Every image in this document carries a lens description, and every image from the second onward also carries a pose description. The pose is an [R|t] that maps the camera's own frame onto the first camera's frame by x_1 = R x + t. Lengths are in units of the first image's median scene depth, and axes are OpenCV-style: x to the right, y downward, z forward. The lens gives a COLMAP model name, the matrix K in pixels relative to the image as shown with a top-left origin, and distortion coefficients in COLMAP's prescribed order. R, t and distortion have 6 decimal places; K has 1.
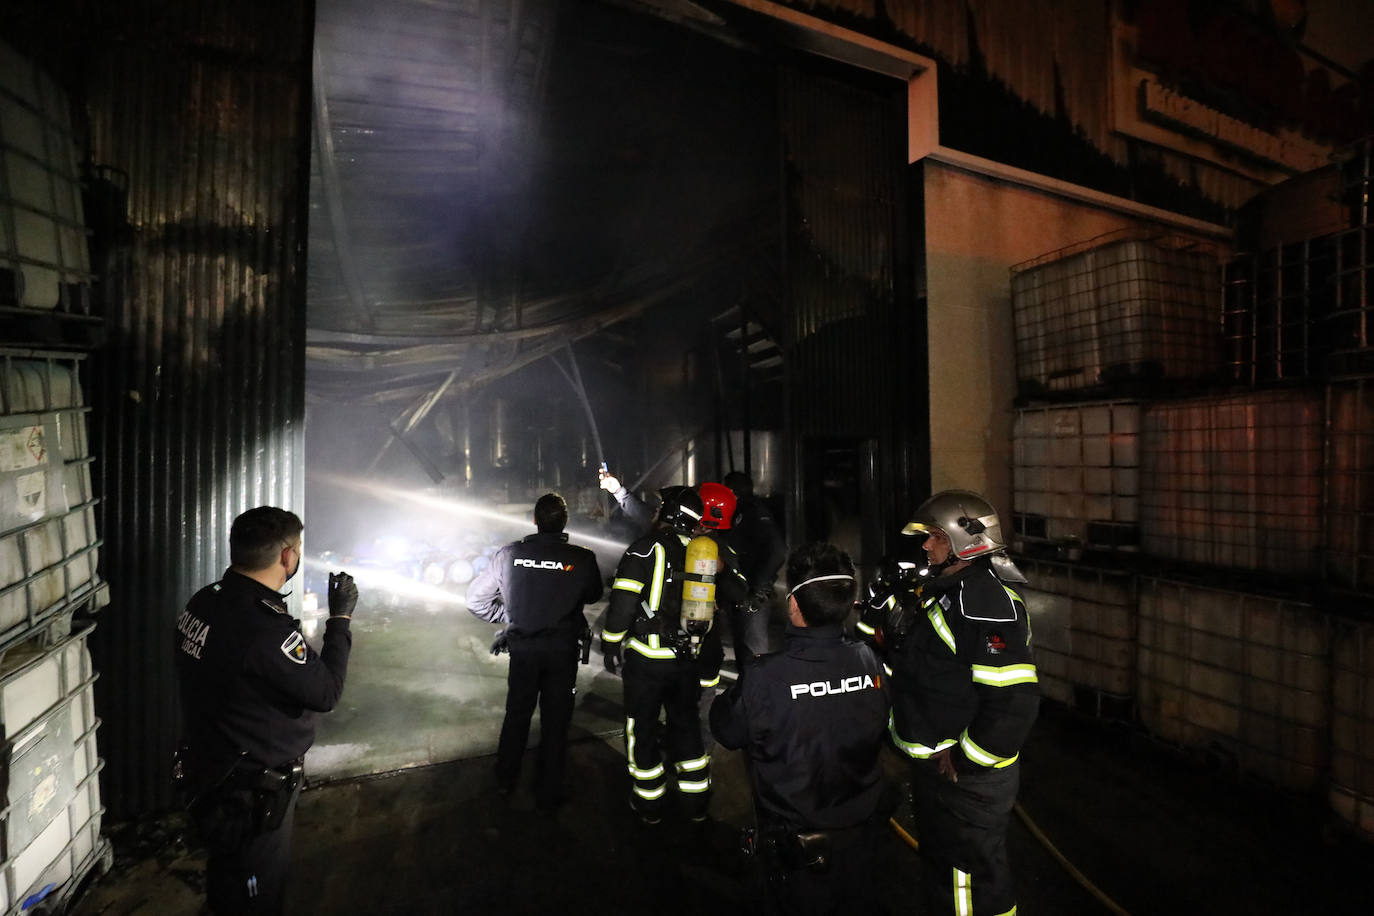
lens RADIAL K [[628.3, 0, 687.0], [0, 628.3, 458.0], [0, 0, 1]] dist [-0.040609, 0.011161]
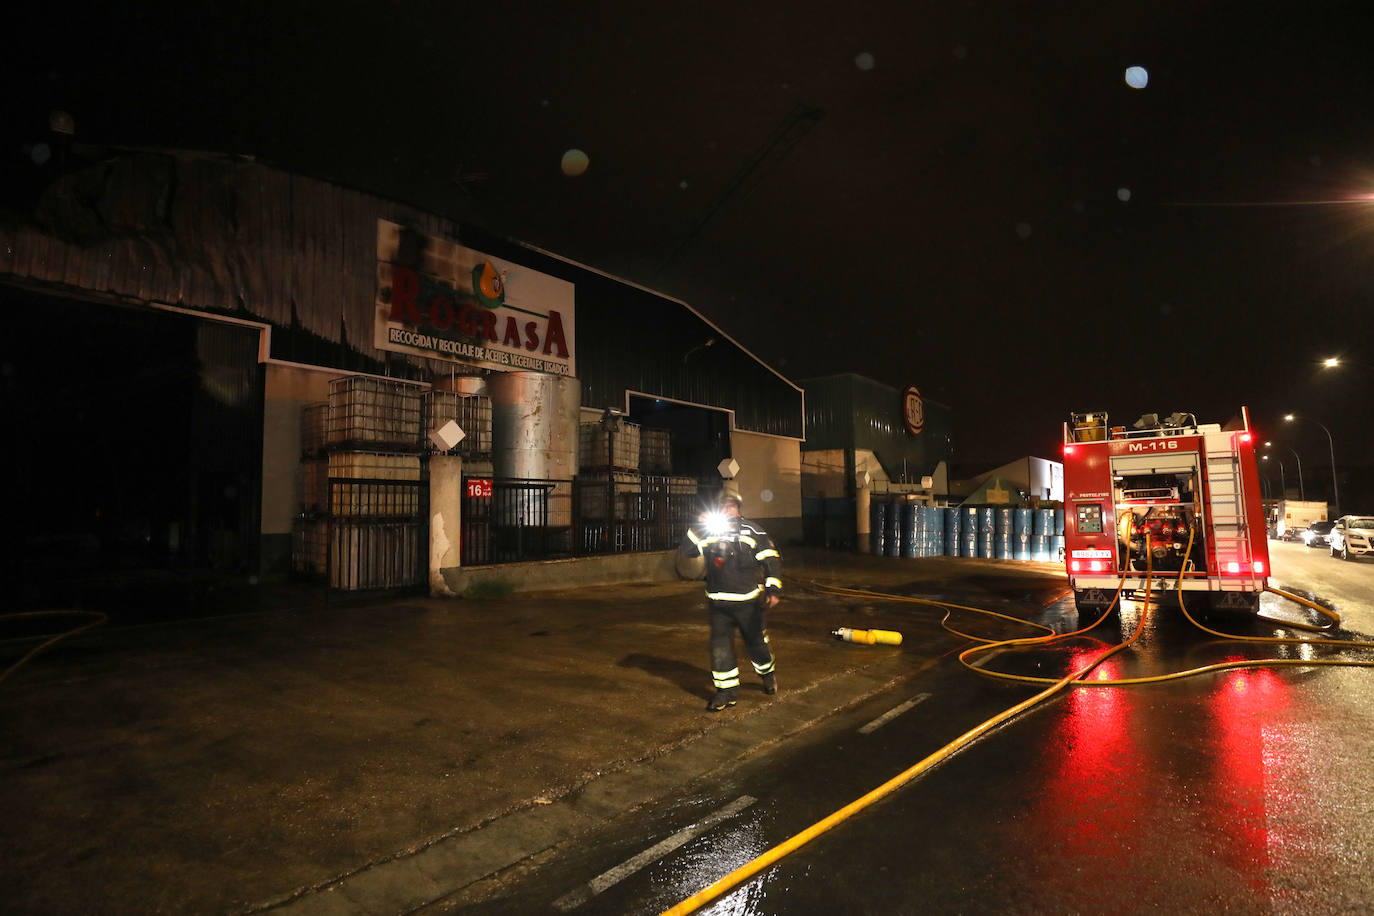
lens RADIAL K [[688.2, 0, 687.0], [0, 688.2, 458.0], [0, 0, 1]] dist [-0.038464, 0.014695]
pose [[0.881523, 0.032628, 0.471012, 0.934262], [-0.000251, 0.997642, -0.068639, 0.146264], [-0.472141, 0.060388, 0.879452, -3.395559]]
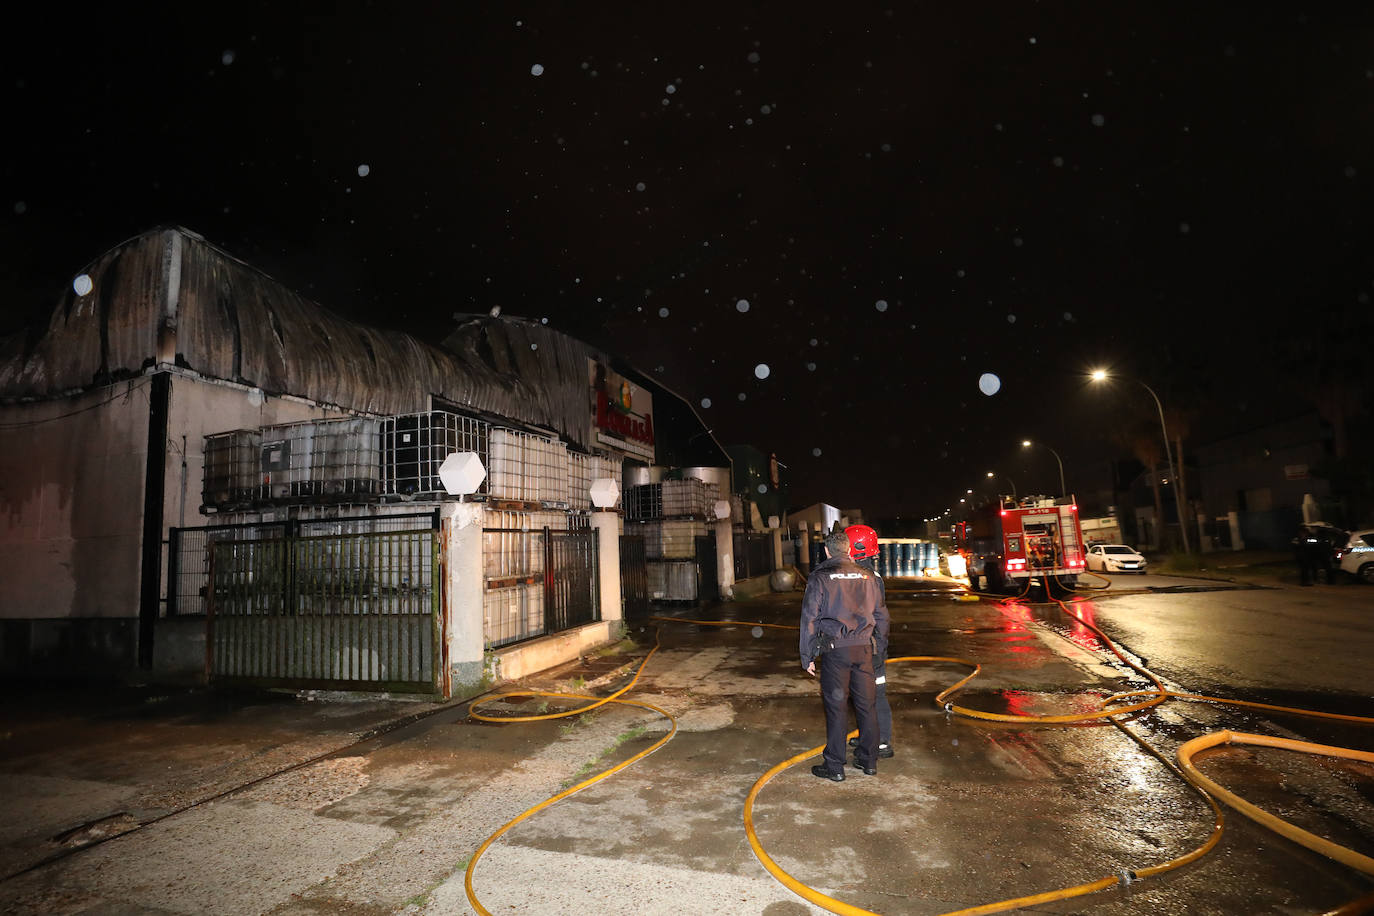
lens RADIAL K [[688.2, 0, 687.0], [0, 688.2, 458.0], [0, 0, 1]] dist [-0.038464, 0.014695]
pose [[0.659012, 0.073027, 0.748579, -3.411308], [0.031638, 0.991703, -0.124597, 0.091731], [-0.751467, 0.105795, 0.651233, -3.574124]]
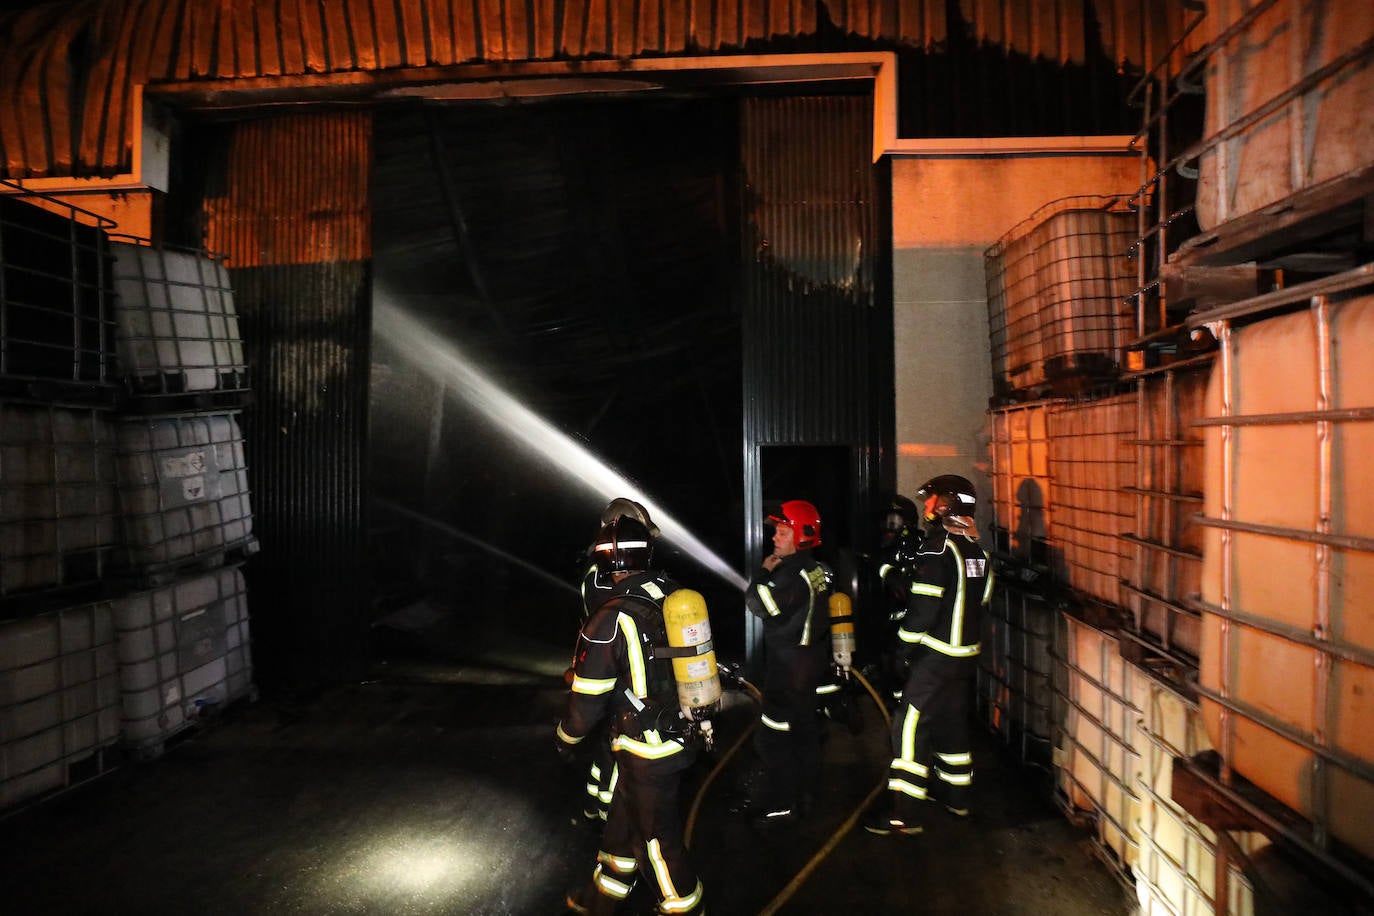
lens RADIAL K [[628.3, 0, 687.0], [0, 628.3, 458.0], [0, 0, 1]] dist [-0.040609, 0.011161]
pose [[0.891060, -0.003318, -0.453873, 0.831111], [0.006008, 0.999972, 0.004485, -0.024724], [0.453845, -0.006724, 0.891055, -0.012728]]
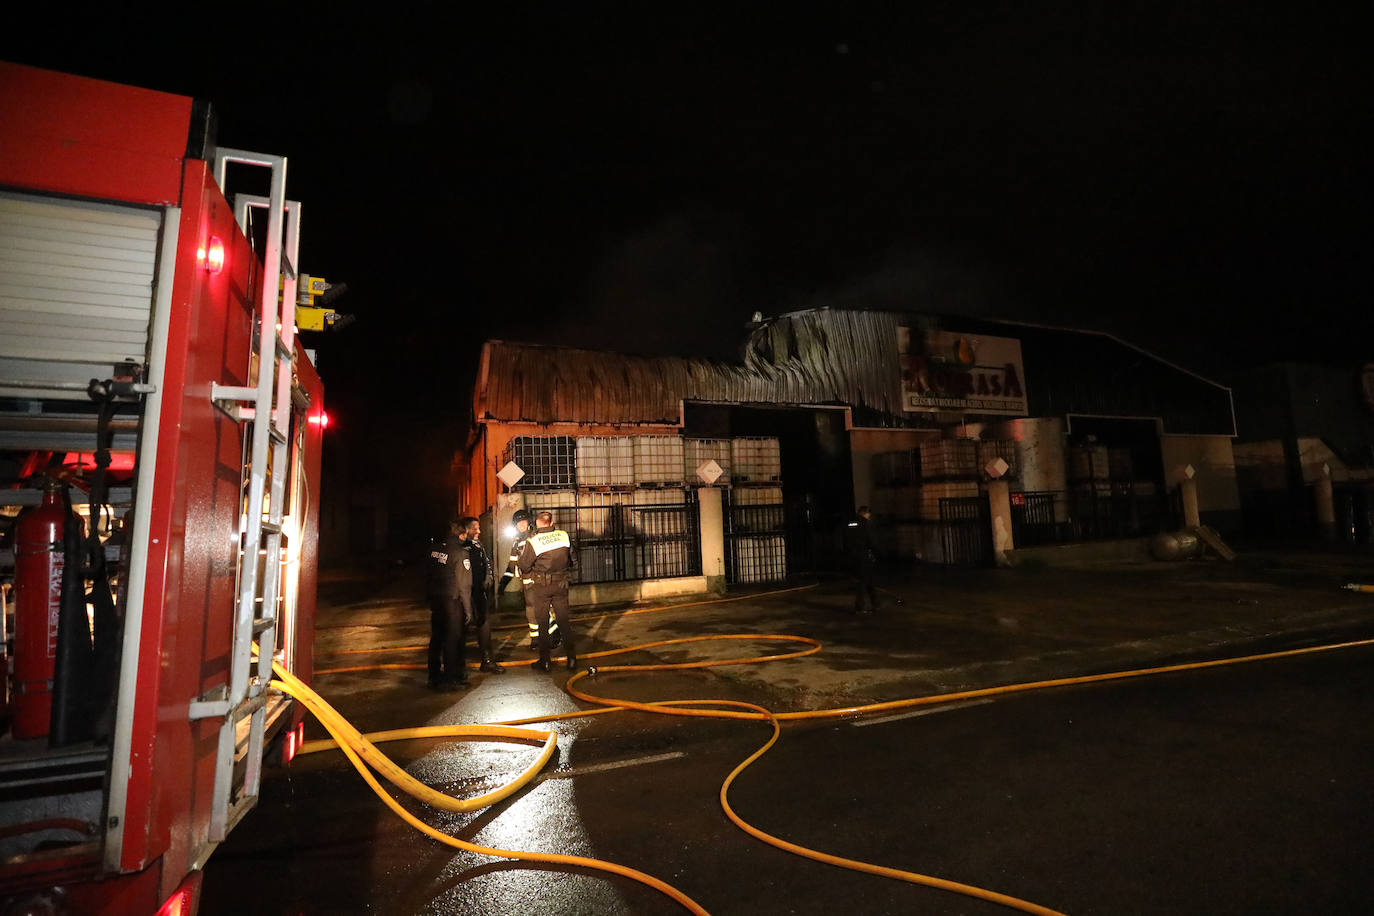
lens RADIAL K [[628.3, 0, 687.0], [0, 628.3, 458.0], [0, 0, 1]] dist [-0.040609, 0.011161]
pose [[0.998689, -0.040441, -0.031395, -0.896989], [0.037405, 0.995063, -0.091930, 0.086222], [0.034958, 0.090635, 0.995270, -4.938571]]
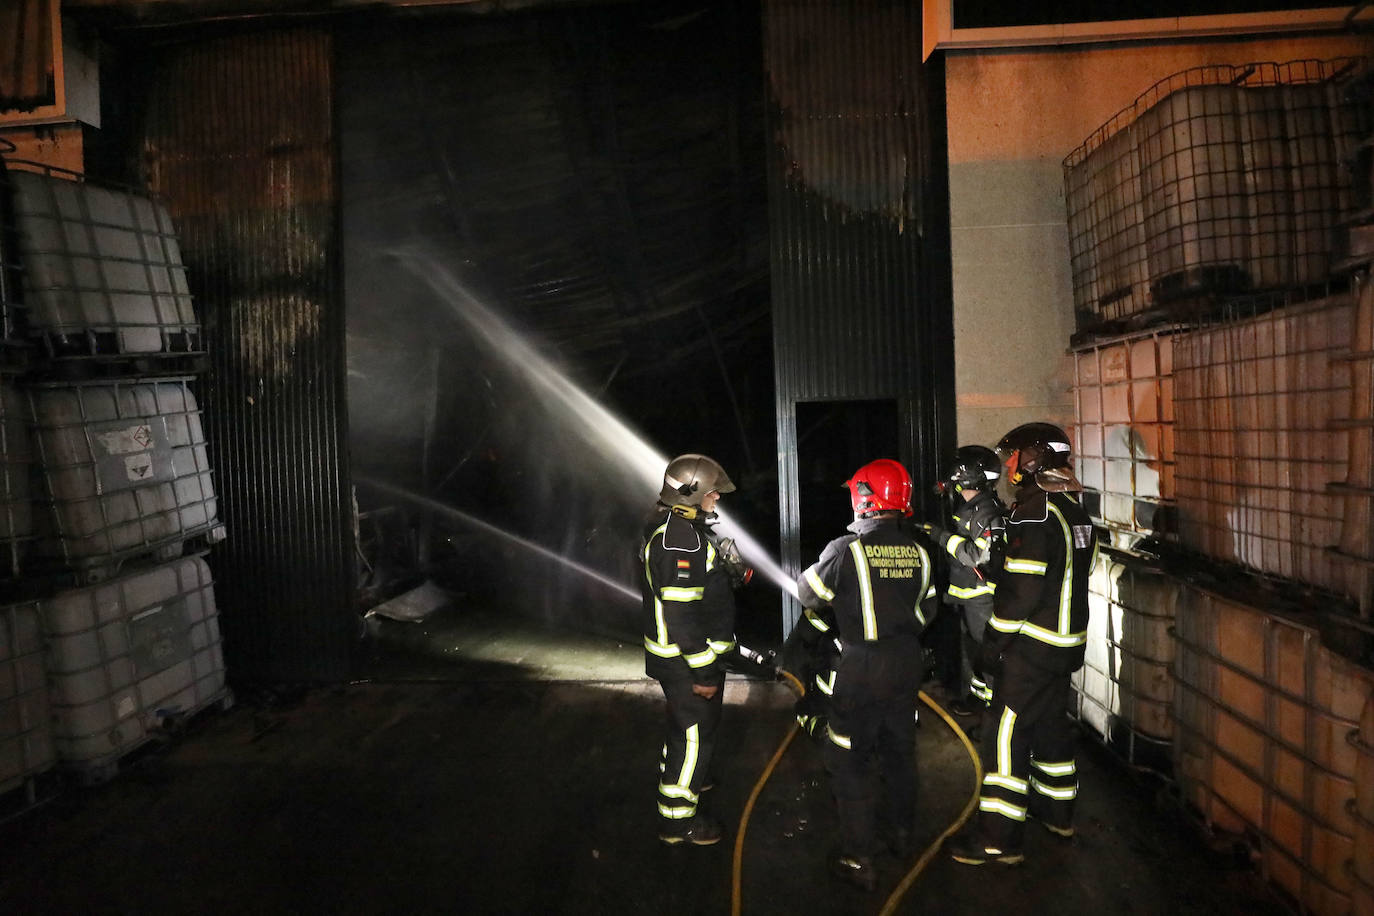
lens RADIAL K [[627.2, 0, 687.0], [0, 627.2, 458.0], [0, 0, 1]] dist [-0.041662, 0.011655]
pose [[0.886419, -0.009788, -0.462781, 0.699681], [0.033102, 0.998557, 0.042284, 0.009774], [0.461700, -0.052800, 0.885464, 0.157347]]
